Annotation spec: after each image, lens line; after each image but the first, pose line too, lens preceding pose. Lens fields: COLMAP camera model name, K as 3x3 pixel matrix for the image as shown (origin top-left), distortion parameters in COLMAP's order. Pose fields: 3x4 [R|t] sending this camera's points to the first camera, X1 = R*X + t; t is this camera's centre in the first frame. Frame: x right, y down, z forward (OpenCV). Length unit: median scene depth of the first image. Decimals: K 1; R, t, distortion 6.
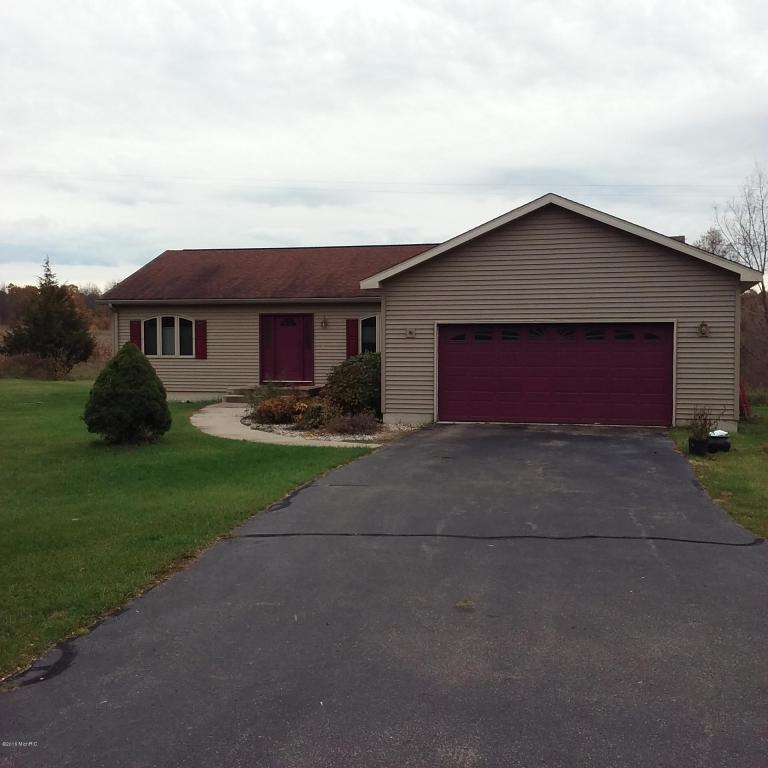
lens RADIAL K [[992.8, 0, 396.0], [0, 992.8, 383.0], [0, 0, 1]] dist [0.085679, -0.265220]
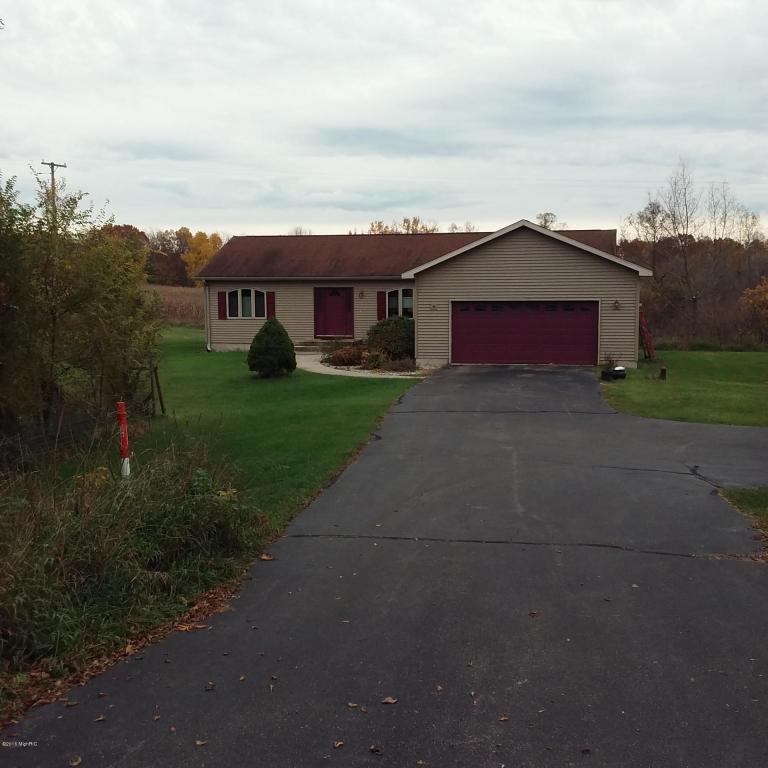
lens RADIAL K [[992.8, 0, 396.0], [0, 992.8, 383.0], [0, 0, 1]] dist [0.085679, -0.265220]
pose [[0.999353, -0.007774, 0.035108, -0.100773], [0.005772, 0.998371, 0.056760, -0.019749], [-0.035492, -0.056520, 0.997770, -0.567050]]
